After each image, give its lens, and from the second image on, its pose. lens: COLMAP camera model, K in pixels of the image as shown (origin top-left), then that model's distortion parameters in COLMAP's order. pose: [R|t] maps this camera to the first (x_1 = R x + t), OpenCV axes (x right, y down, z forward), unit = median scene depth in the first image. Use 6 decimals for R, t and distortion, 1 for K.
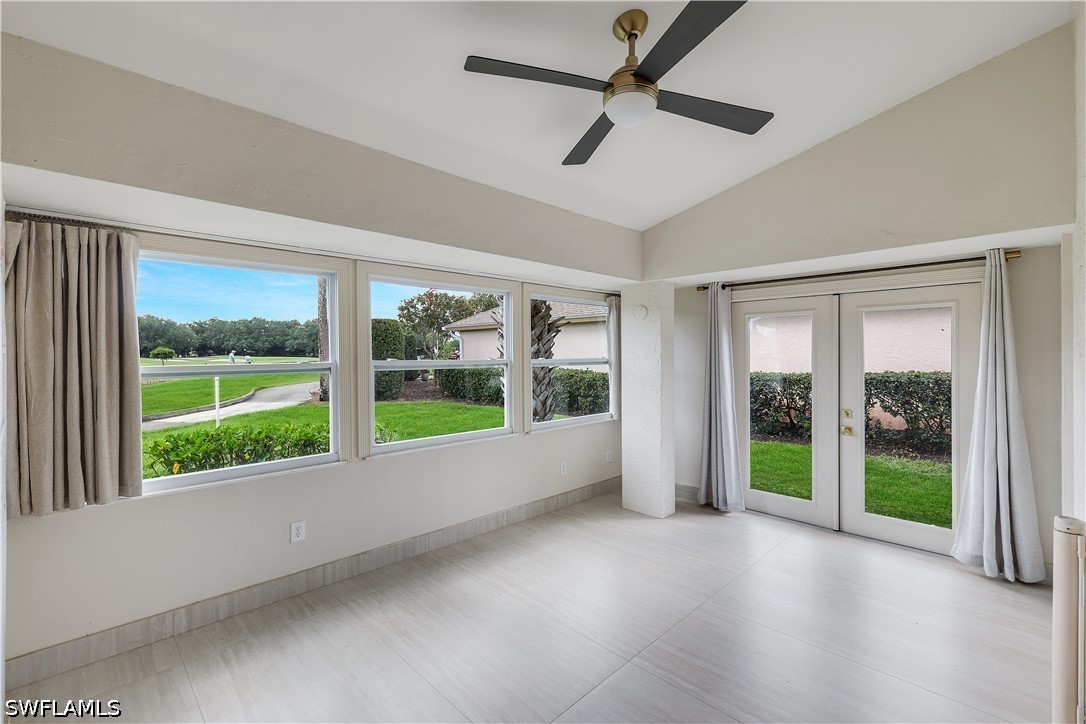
lens RADIAL K [[477.3, 0, 542.0], [0, 477.3, 356.5], [0, 0, 1]] dist [0.002842, 0.000626]
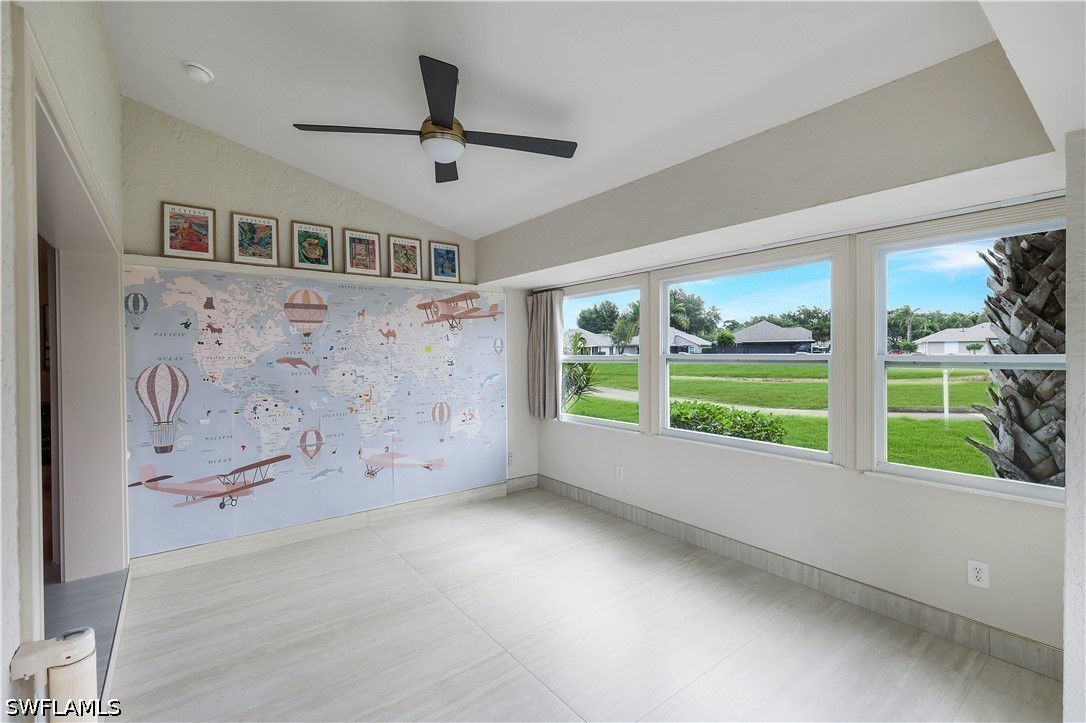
lens RADIAL K [[477.3, 0, 542.0], [0, 477.3, 356.0], [0, 0, 1]] dist [0.002842, 0.000626]
pose [[-0.121674, 0.015411, -0.992450, 0.650382], [0.006691, 0.999869, 0.014706, -0.004007], [0.992548, -0.004851, -0.121761, 0.664956]]
